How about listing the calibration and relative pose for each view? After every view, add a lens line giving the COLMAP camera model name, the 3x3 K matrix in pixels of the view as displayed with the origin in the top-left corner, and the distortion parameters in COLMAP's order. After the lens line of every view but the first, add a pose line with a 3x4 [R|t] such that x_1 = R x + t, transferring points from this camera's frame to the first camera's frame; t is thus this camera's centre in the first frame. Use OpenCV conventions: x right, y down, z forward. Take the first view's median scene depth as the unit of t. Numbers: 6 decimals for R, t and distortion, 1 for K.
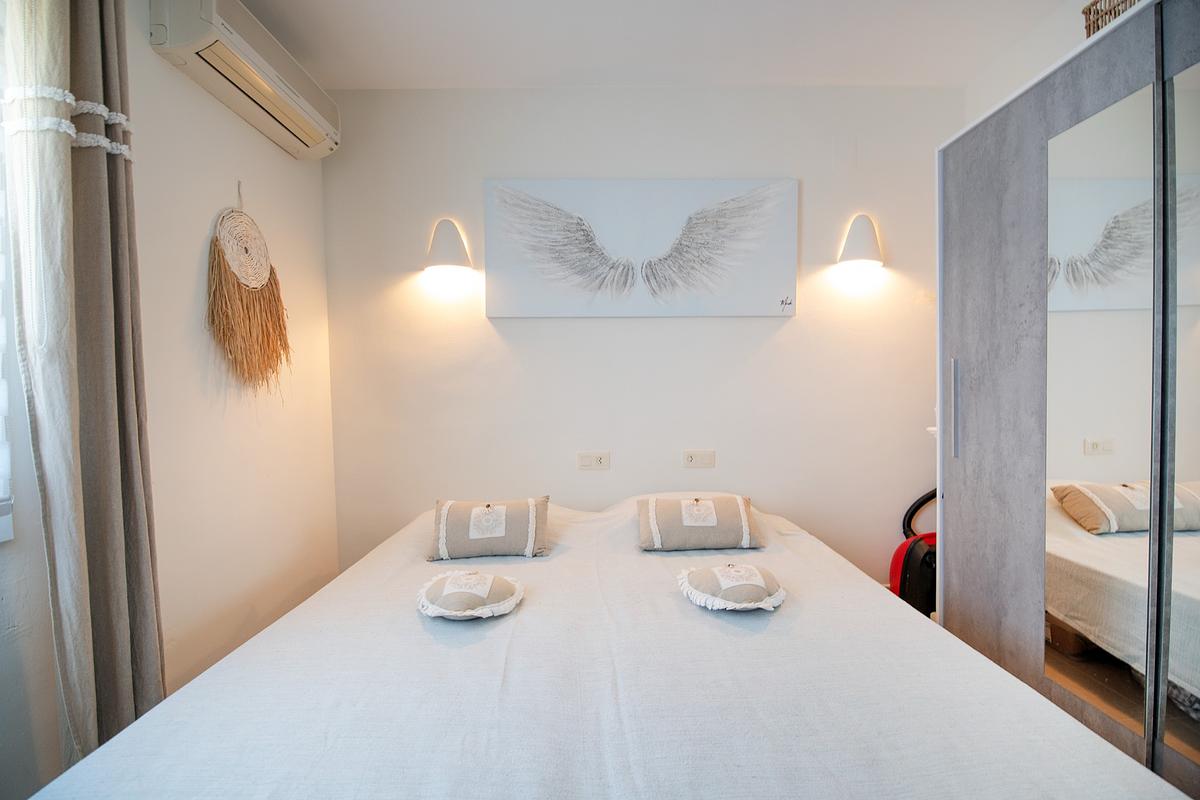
lens RADIAL K [[516.8, 0, 609.4], [0, 516.8, 398.2], [0, 0, 1]] dist [0.001313, -0.010712]
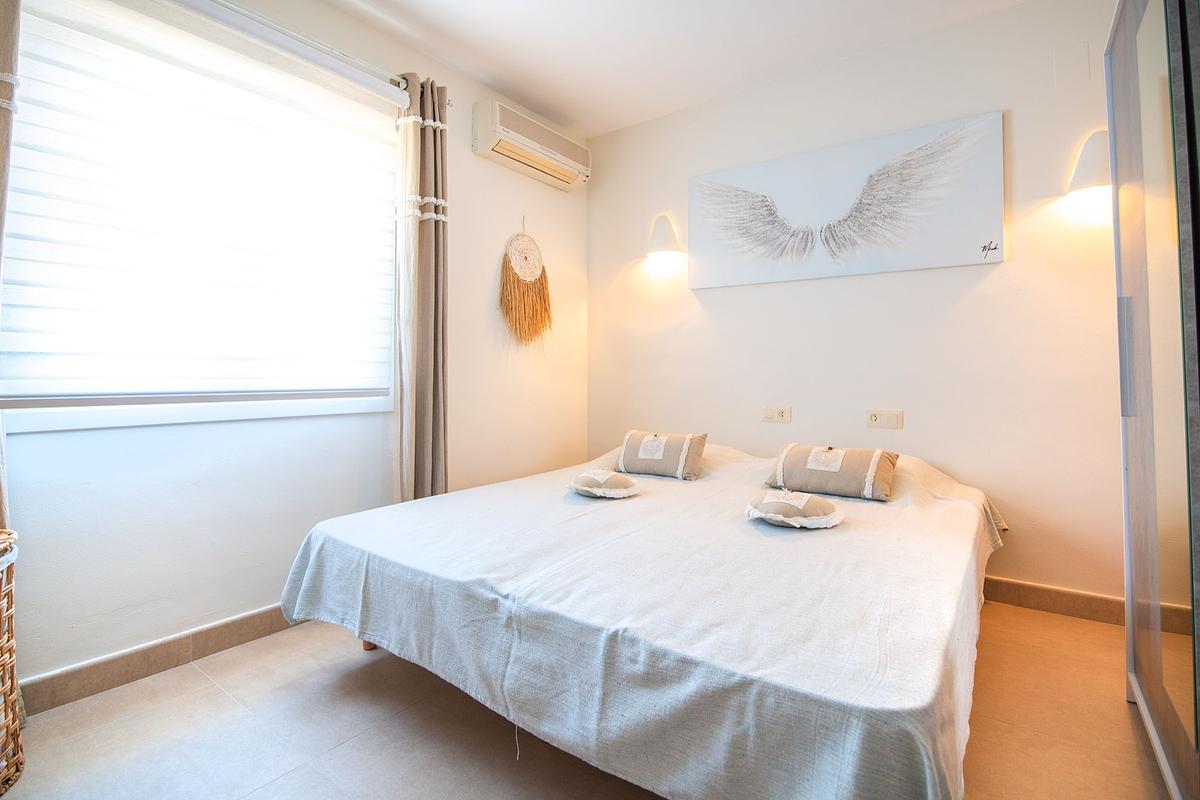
lens RADIAL K [[549.9, 0, 629.1], [0, 549.9, 340.9], [0, 0, 1]] dist [0.002111, -0.013249]
pose [[0.808940, -0.020067, -0.587549, 0.404606], [-0.021688, 0.997718, -0.063935, 0.049652], [0.587492, 0.064462, 0.806659, -0.117373]]
